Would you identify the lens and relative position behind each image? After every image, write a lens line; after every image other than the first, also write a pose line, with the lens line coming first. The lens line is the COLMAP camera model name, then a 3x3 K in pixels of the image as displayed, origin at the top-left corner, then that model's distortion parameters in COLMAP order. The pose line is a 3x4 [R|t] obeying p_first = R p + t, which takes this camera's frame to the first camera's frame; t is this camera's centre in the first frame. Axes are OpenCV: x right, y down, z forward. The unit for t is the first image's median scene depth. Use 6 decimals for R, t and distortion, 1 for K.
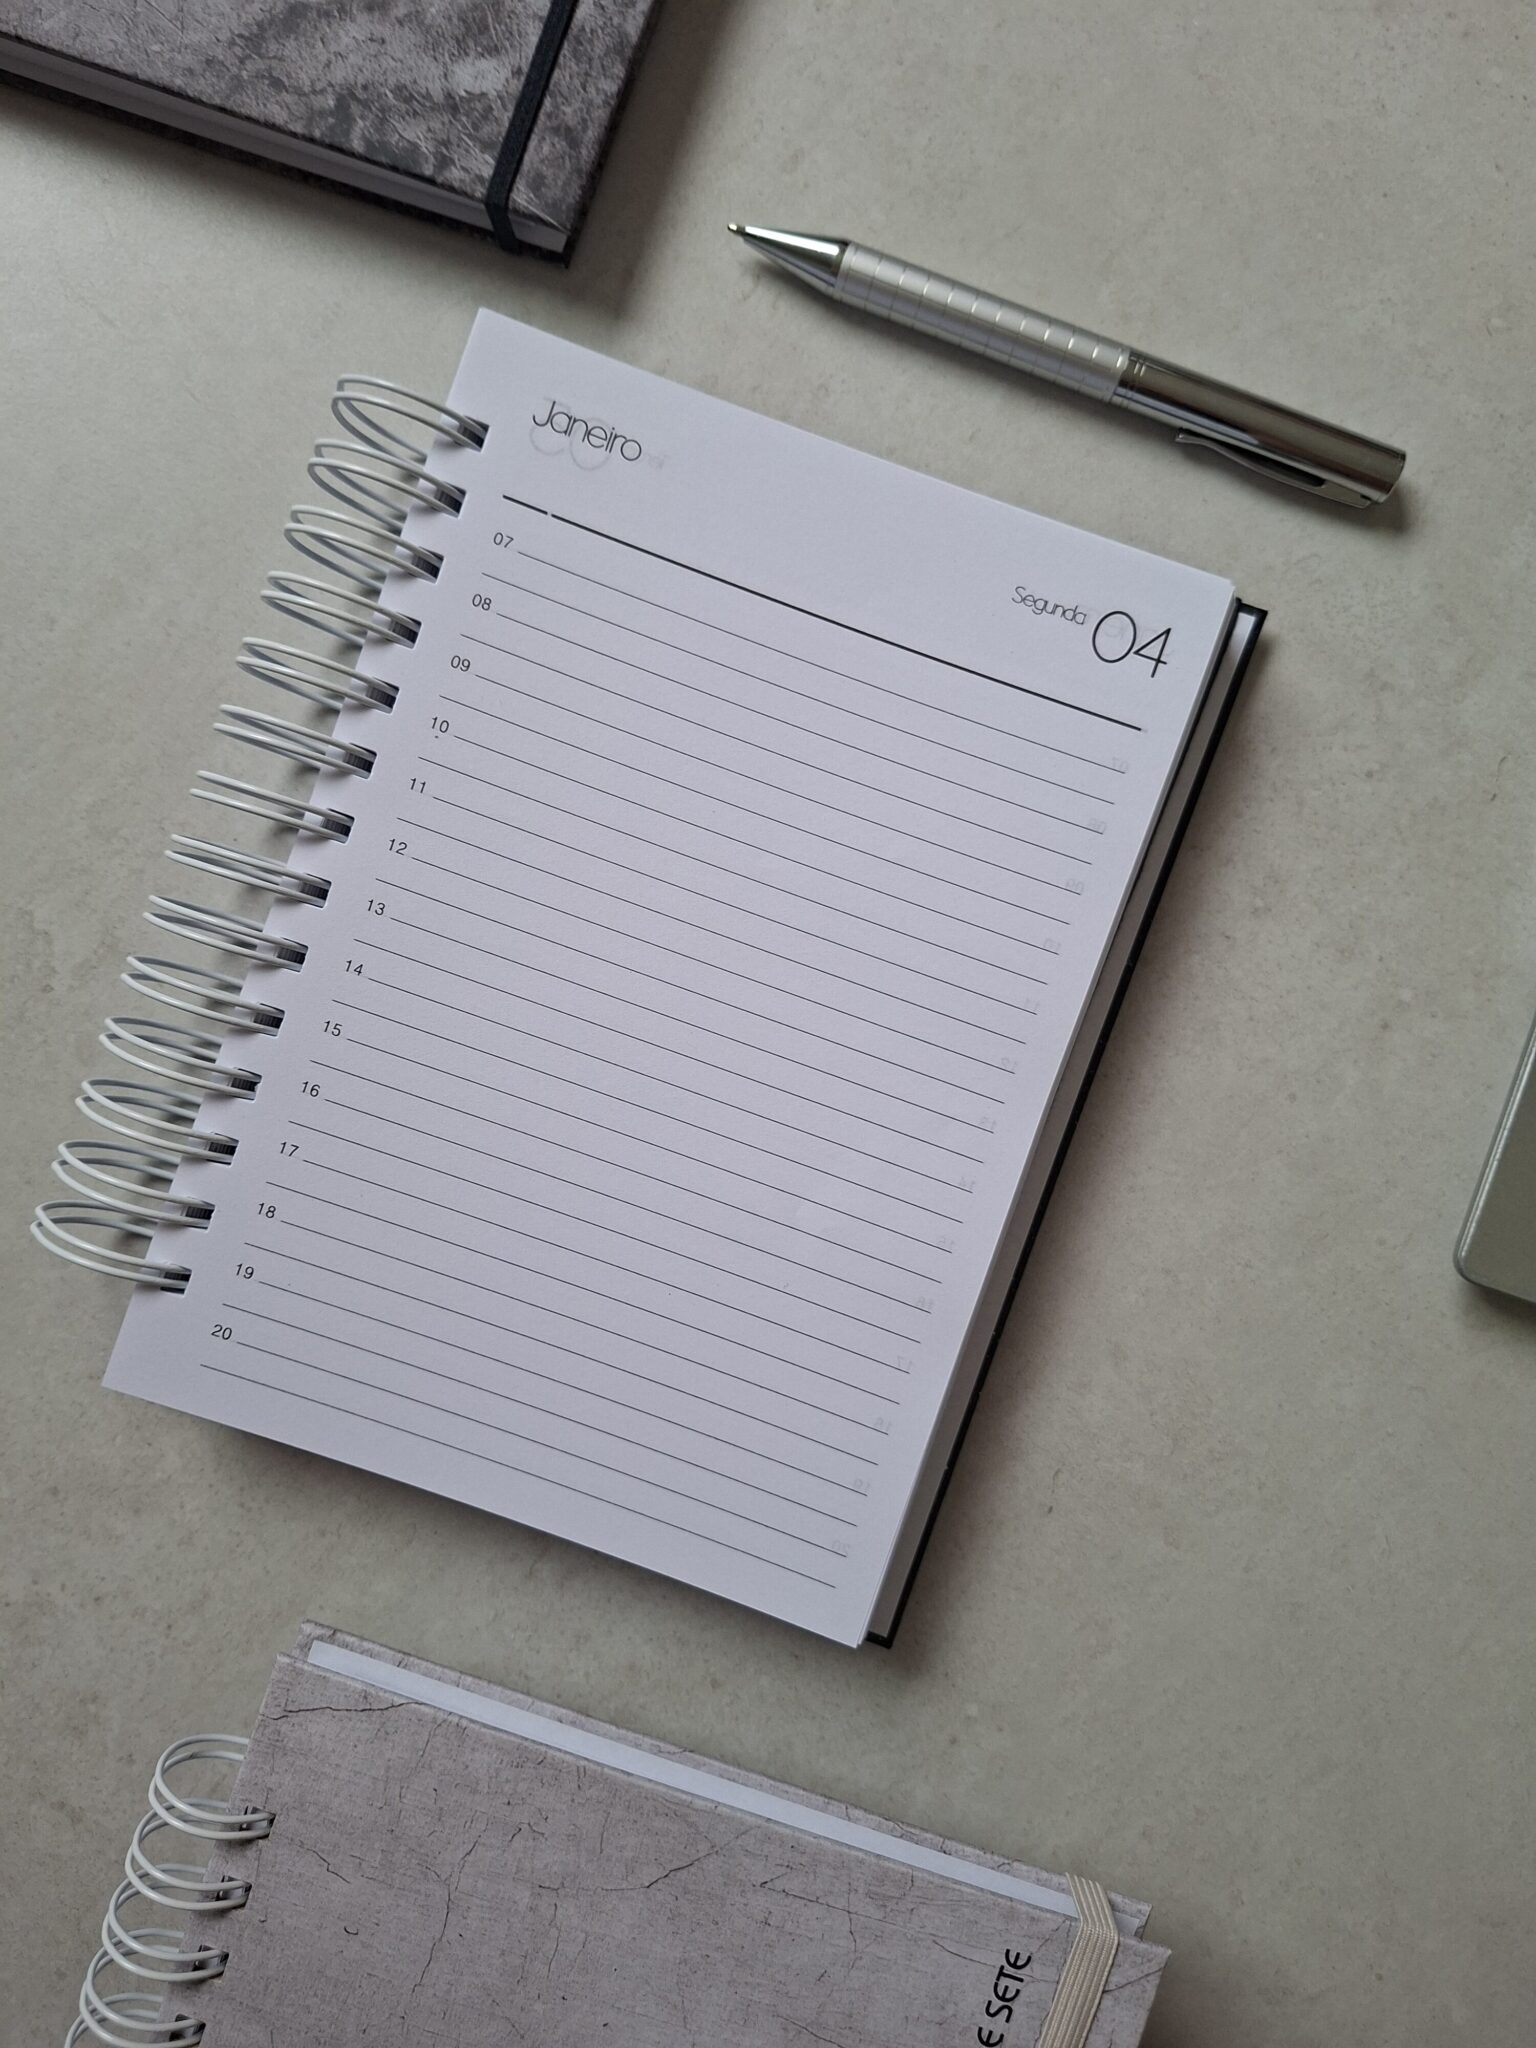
lens RADIAL K [[1531.4, 0, 755.8], [0, 1531.4, 1003.7], [0, 0, 1]] dist [0.019596, -0.047654]
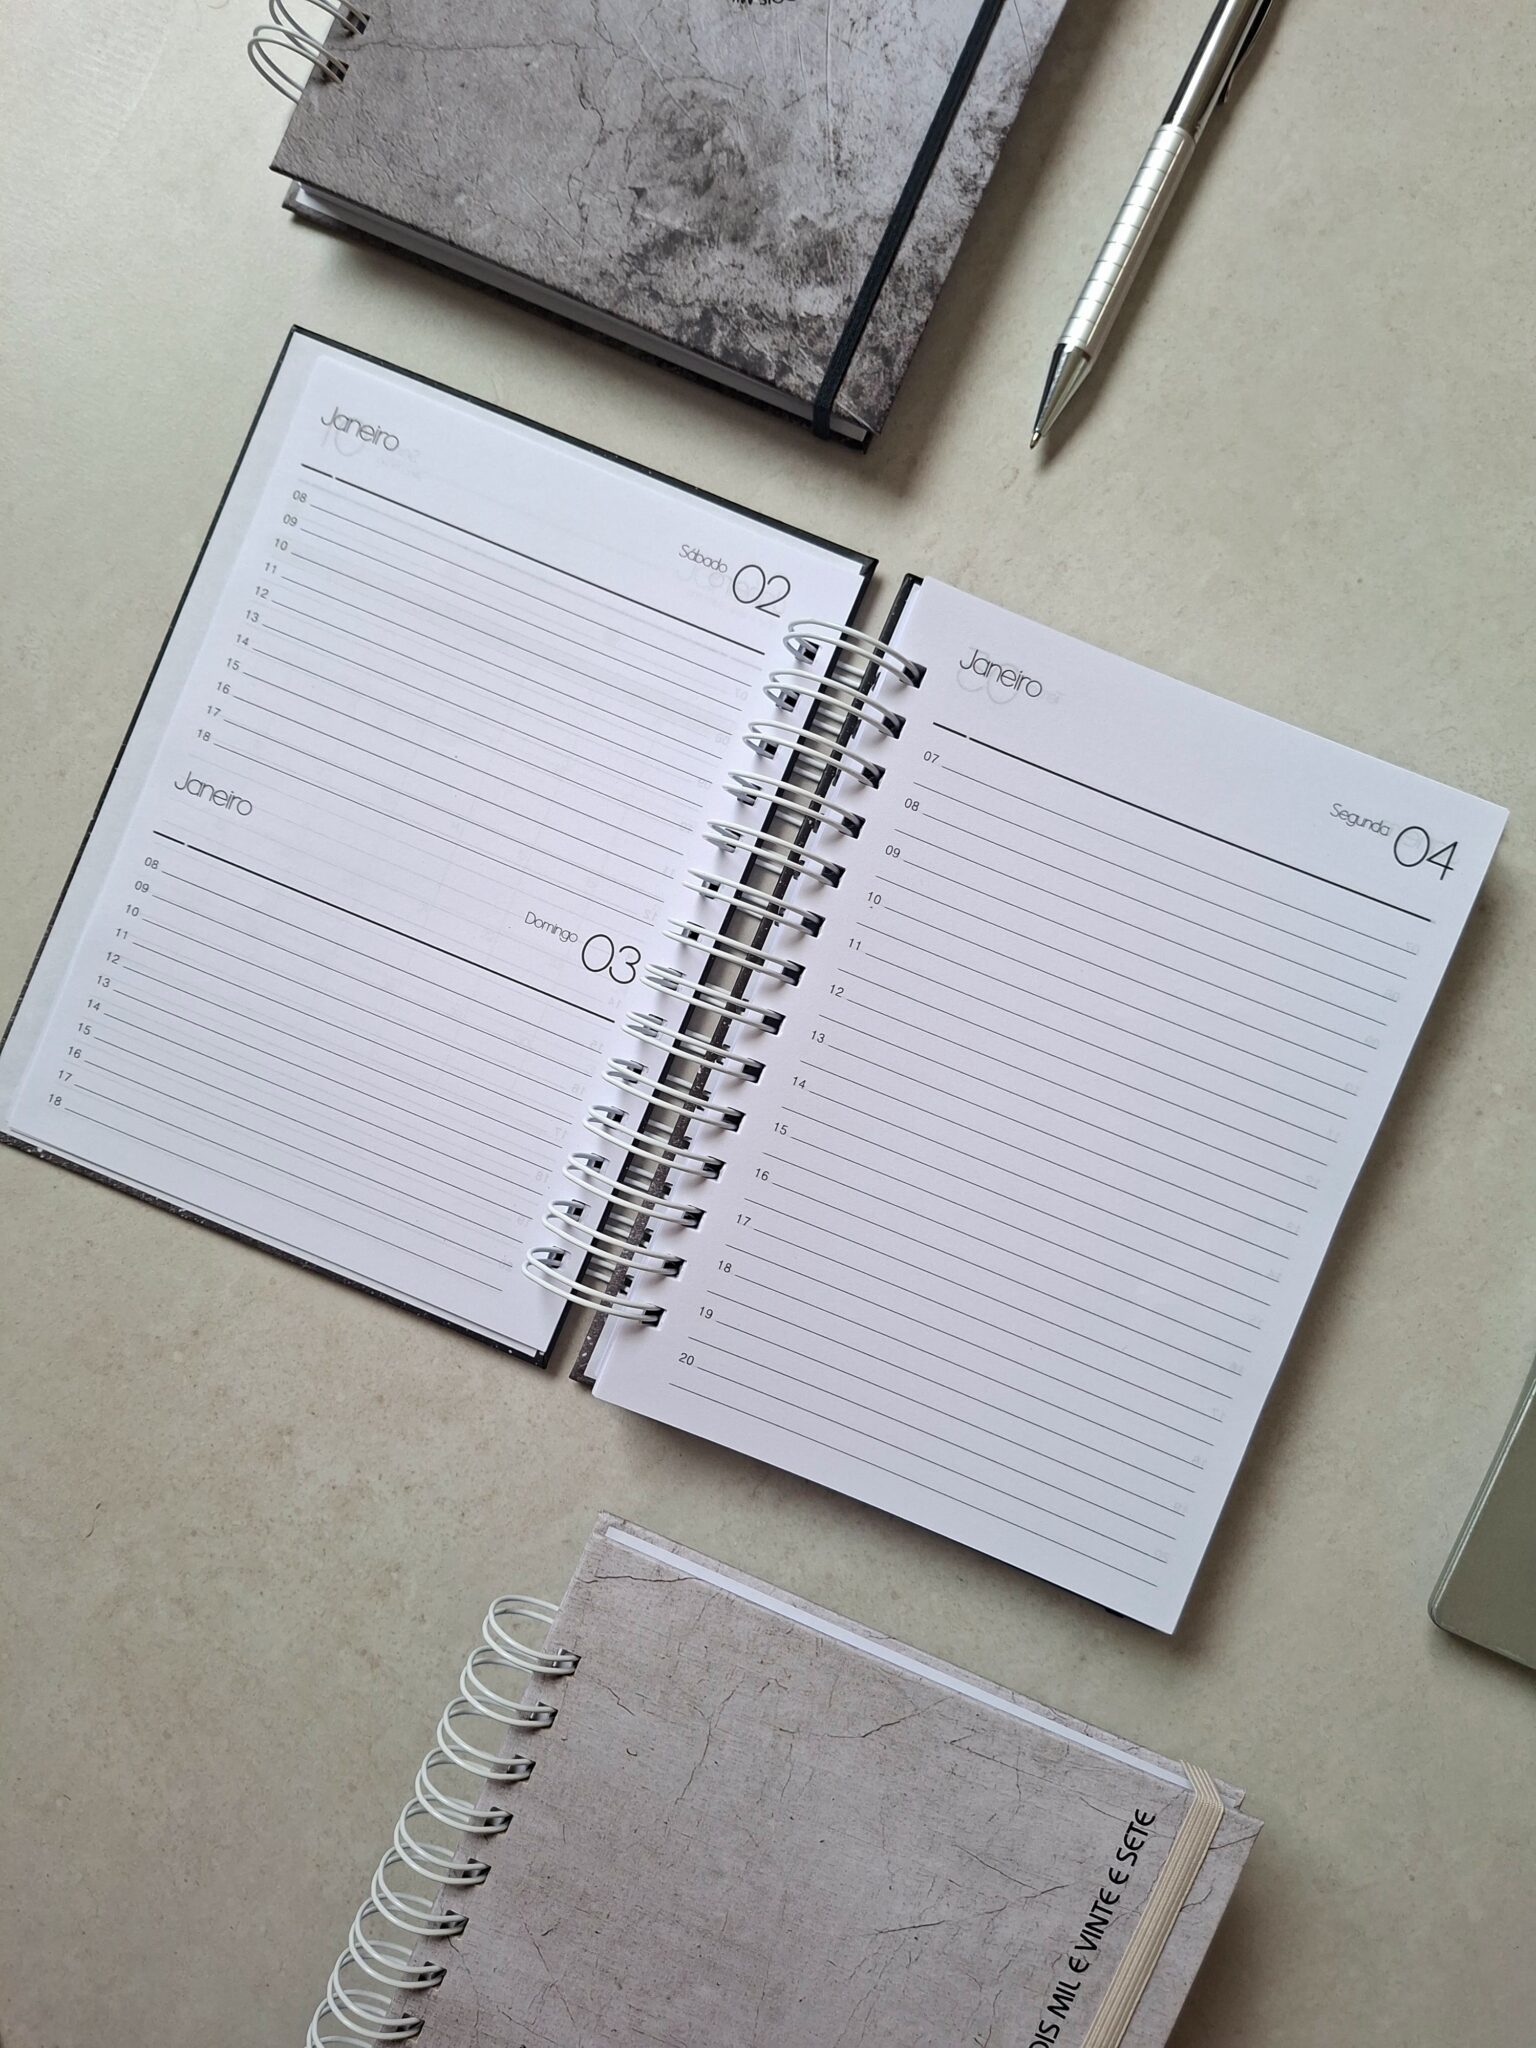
lens RADIAL K [[1531.4, 0, 730.5], [0, 1531.4, 1023.6], [0, 0, 1]] dist [0.019596, -0.047654]
pose [[0.996867, 0.076527, -0.019987, -0.180889], [-0.076330, 0.997028, 0.010472, -0.025240], [0.020729, -0.008914, 0.999745, -0.259608]]
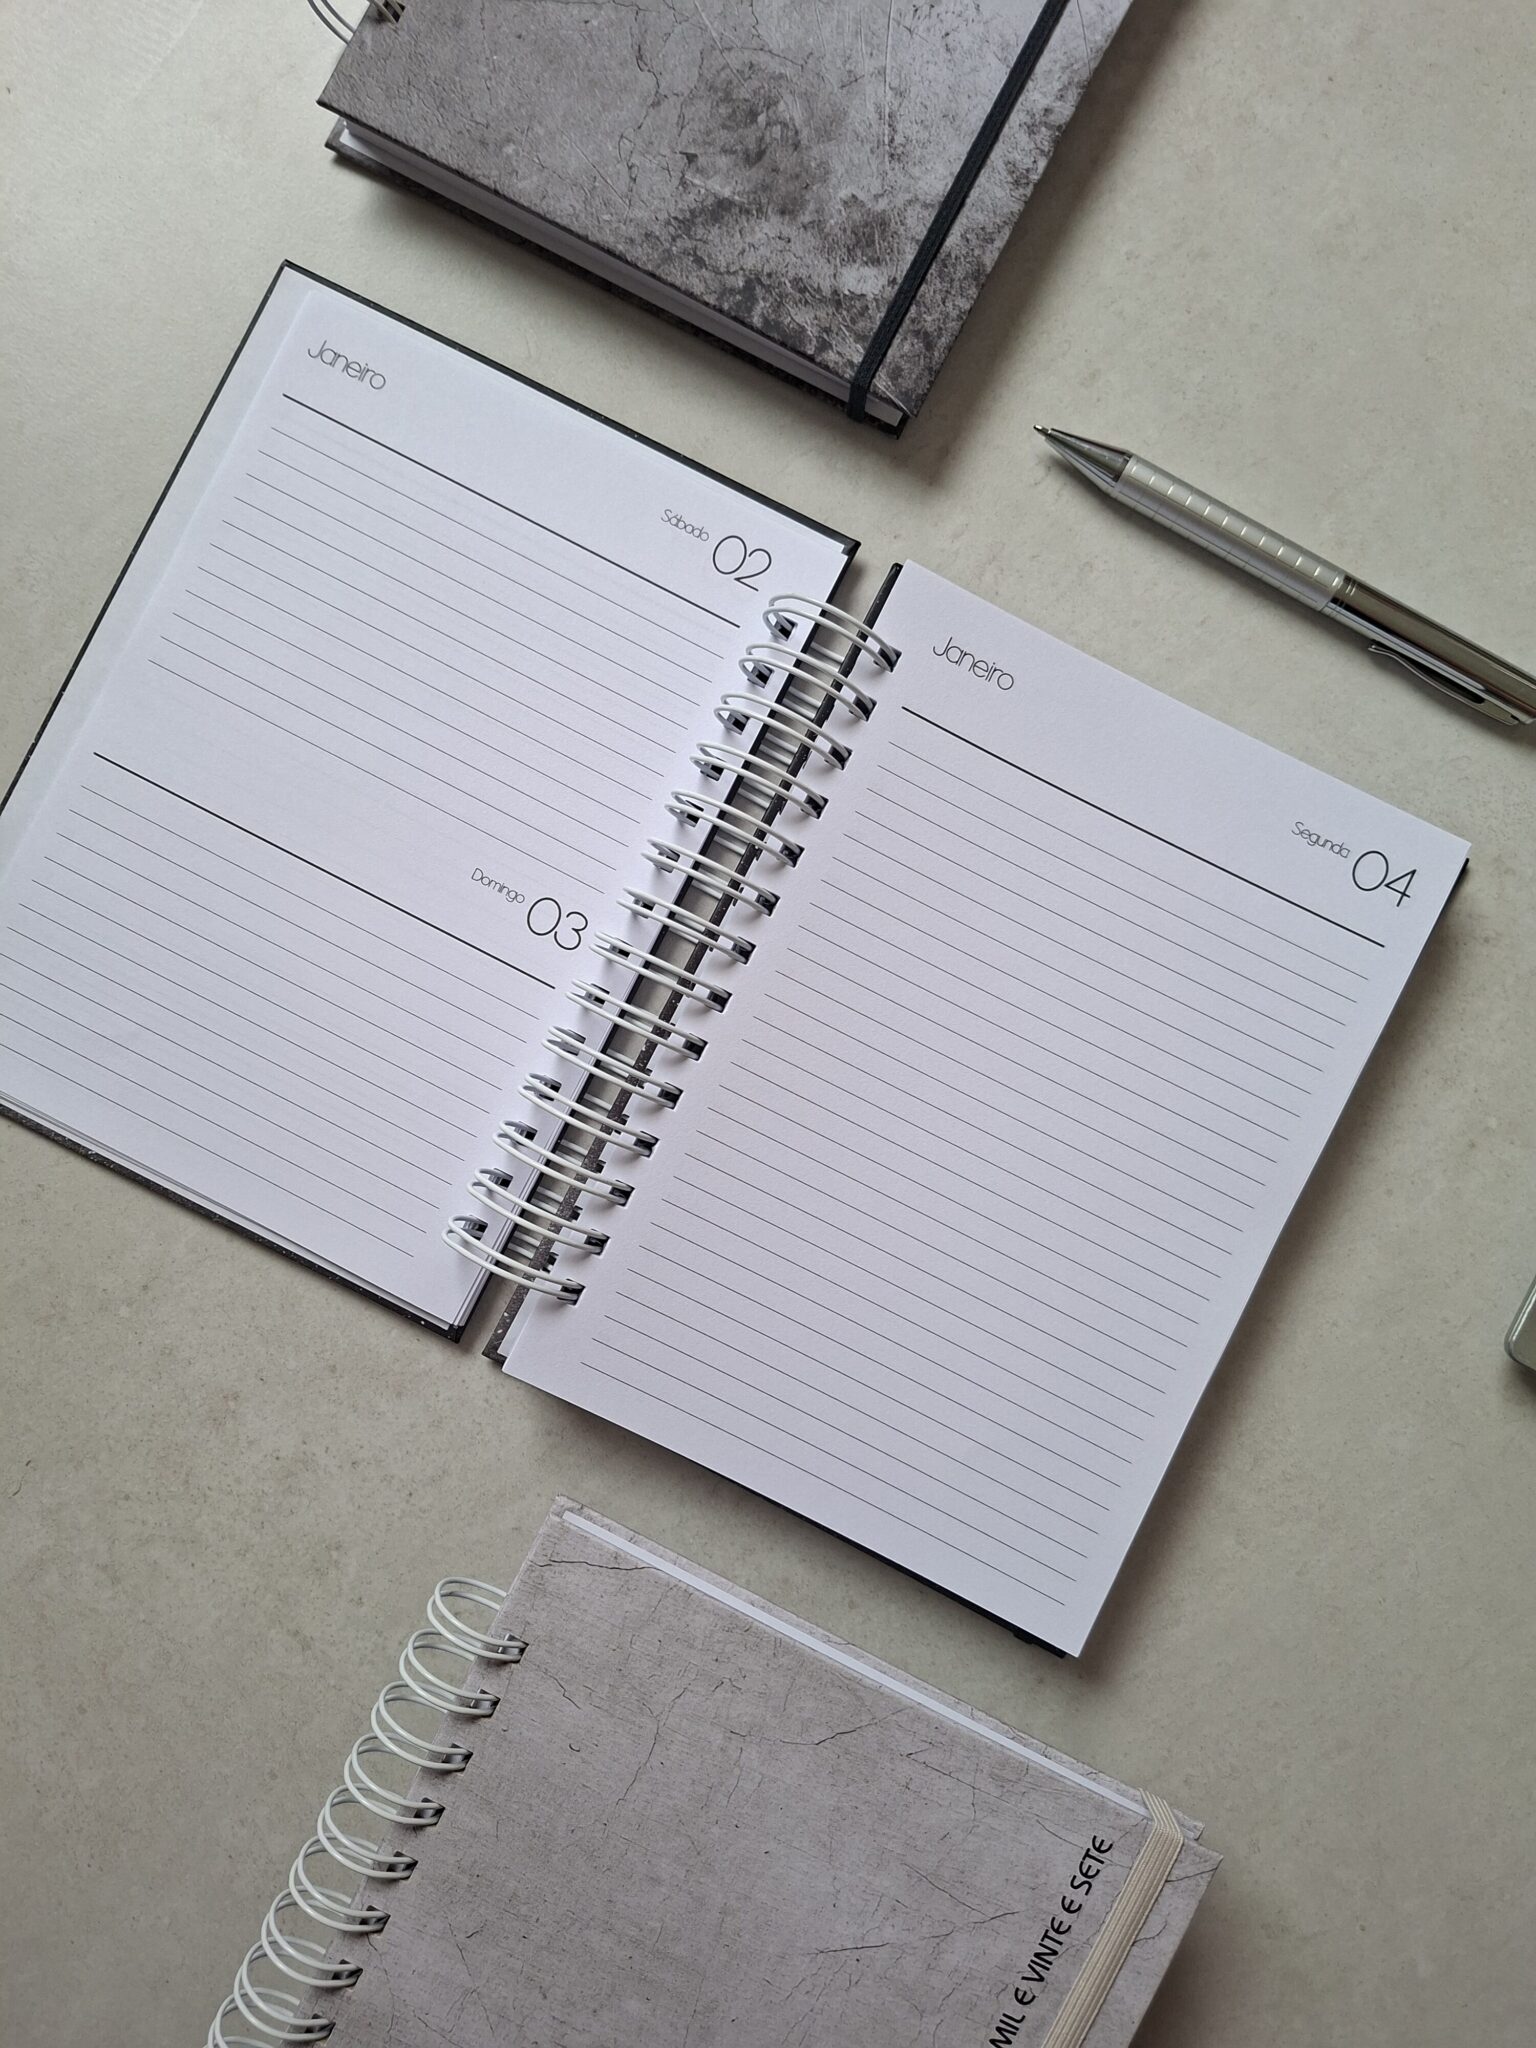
lens RADIAL K [[1531.4, 0, 729.3], [0, 1531.4, 1018.4], [0, 0, 1]] dist [0.019596, -0.047654]
pose [[0.989539, 0.144070, 0.007547, -0.210044], [-0.143869, 0.989339, -0.022567, 0.028986], [-0.010717, 0.021245, 0.999717, -0.228274]]
